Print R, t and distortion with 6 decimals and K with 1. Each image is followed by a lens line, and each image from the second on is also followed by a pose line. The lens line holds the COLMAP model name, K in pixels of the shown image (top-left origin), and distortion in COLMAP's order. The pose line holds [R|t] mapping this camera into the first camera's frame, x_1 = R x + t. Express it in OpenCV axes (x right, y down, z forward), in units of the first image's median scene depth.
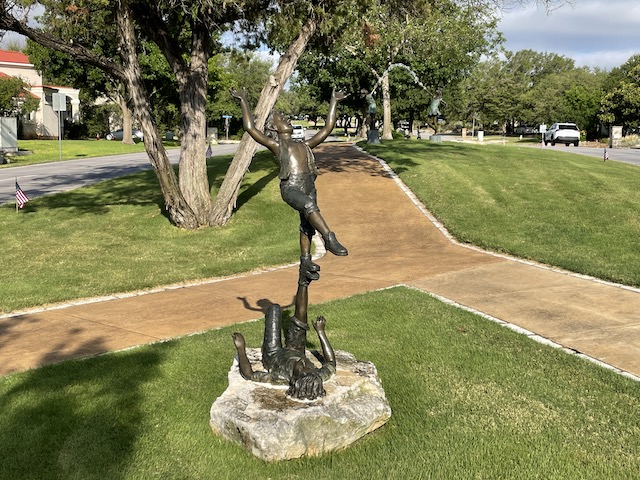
lens RADIAL K [[776.2, 0, 319.6], [0, 776.2, 240.6], [0, 0, 1]] dist [-0.002682, 0.000000]
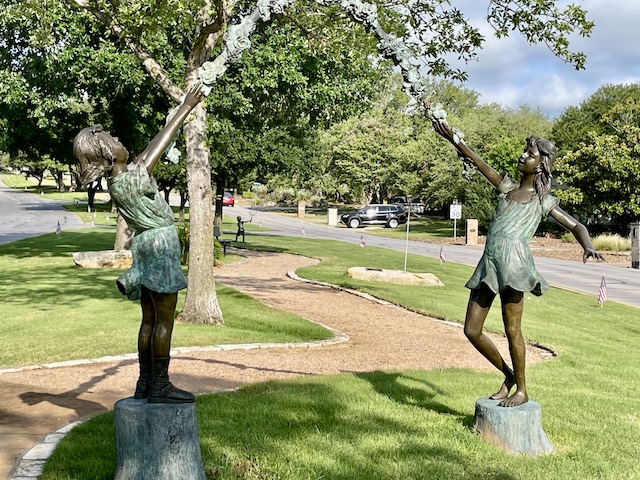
lens RADIAL K [[1210.0, 0, 321.8], [0, 1210.0, 239.0], [0, 0, 1]] dist [0.098229, 0.000000]
pose [[0.976180, 0.019914, 0.216047, 0.011749], [0.002319, 0.994764, -0.102169, -0.036069], [-0.216950, 0.100236, 0.971023, 0.183994]]
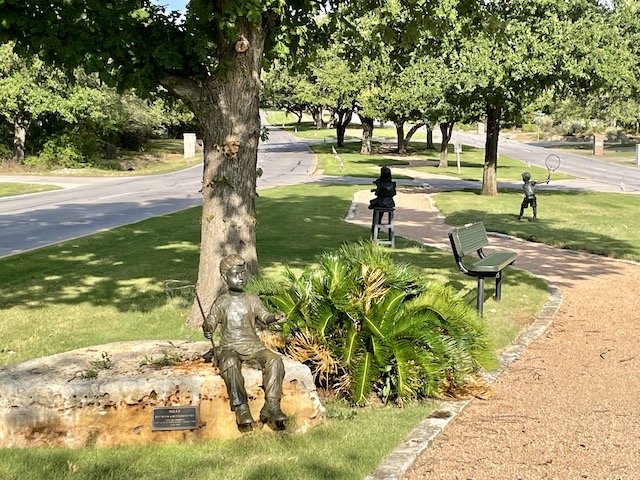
lens RADIAL K [[1210.0, 0, 320.9], [0, 1210.0, 238.6], [0, 0, 1]] dist [0.098229, 0.000000]
pose [[0.999911, 0.009786, -0.009040, 0.042879], [-0.010199, 0.998852, -0.046794, -0.068918], [0.008571, 0.046882, 0.998864, 0.405990]]
